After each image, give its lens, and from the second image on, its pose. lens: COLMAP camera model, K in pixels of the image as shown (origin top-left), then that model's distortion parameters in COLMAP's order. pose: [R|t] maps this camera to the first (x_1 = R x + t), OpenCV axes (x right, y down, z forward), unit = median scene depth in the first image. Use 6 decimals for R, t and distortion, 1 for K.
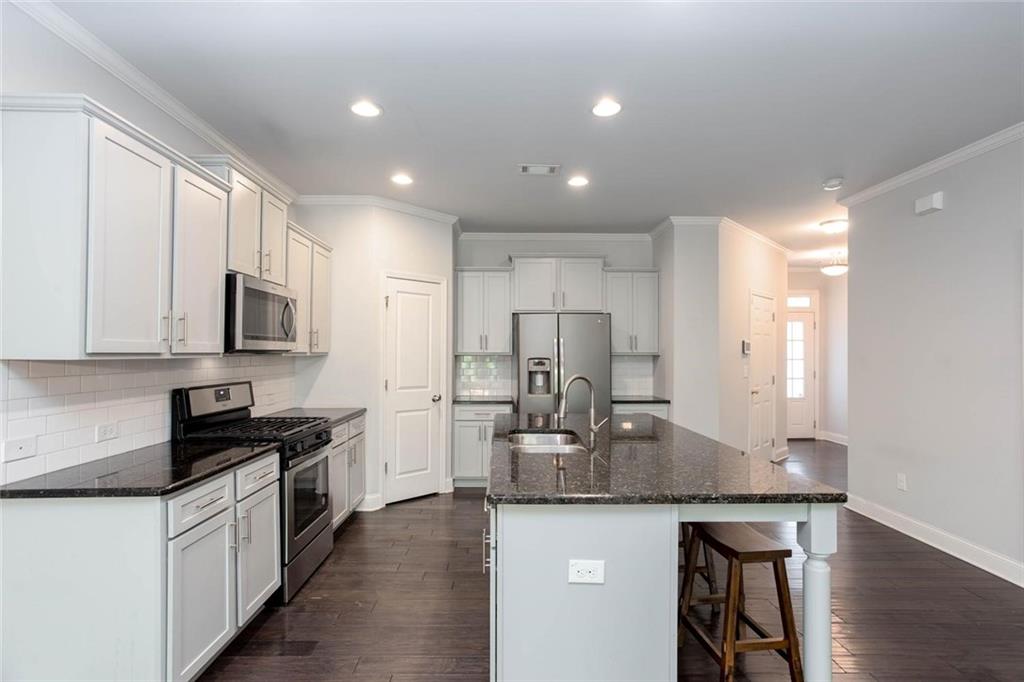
lens RADIAL K [[502.2, 0, 509.2], [0, 502.2, 347.7], [0, 0, 1]] dist [-0.019432, 0.003706]
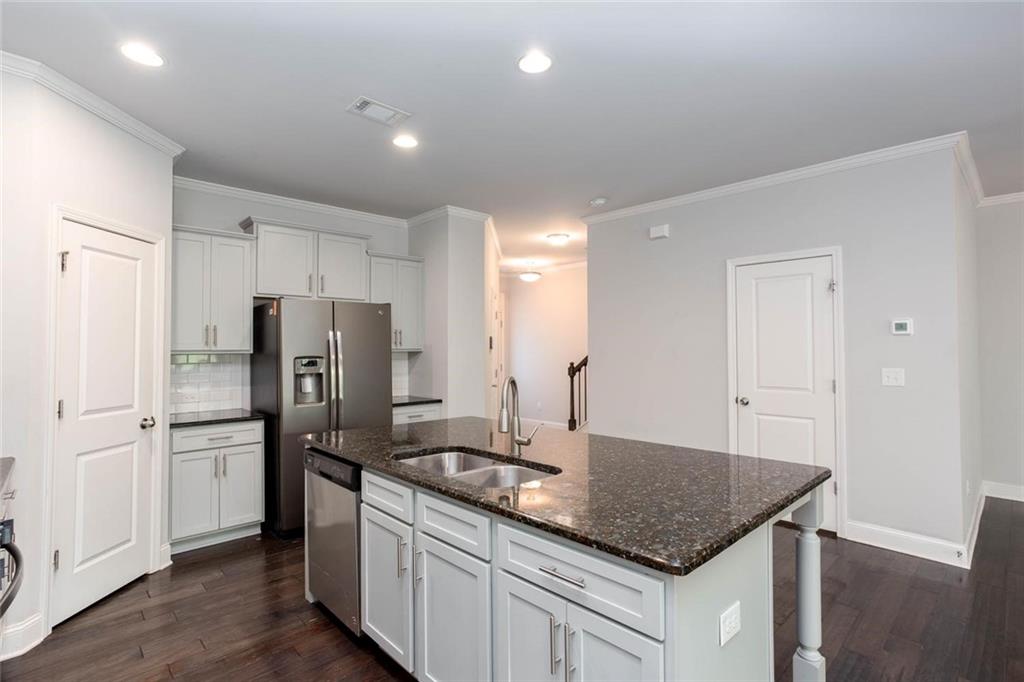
lens RADIAL K [[502.2, 0, 512.6], [0, 502.2, 334.8], [0, 0, 1]] dist [-0.019432, 0.003706]
pose [[0.725131, 0.011972, 0.688507, -0.241046], [0.004089, 0.999756, -0.021691, 0.005168], [-0.688599, 0.018544, 0.724906, 0.227161]]
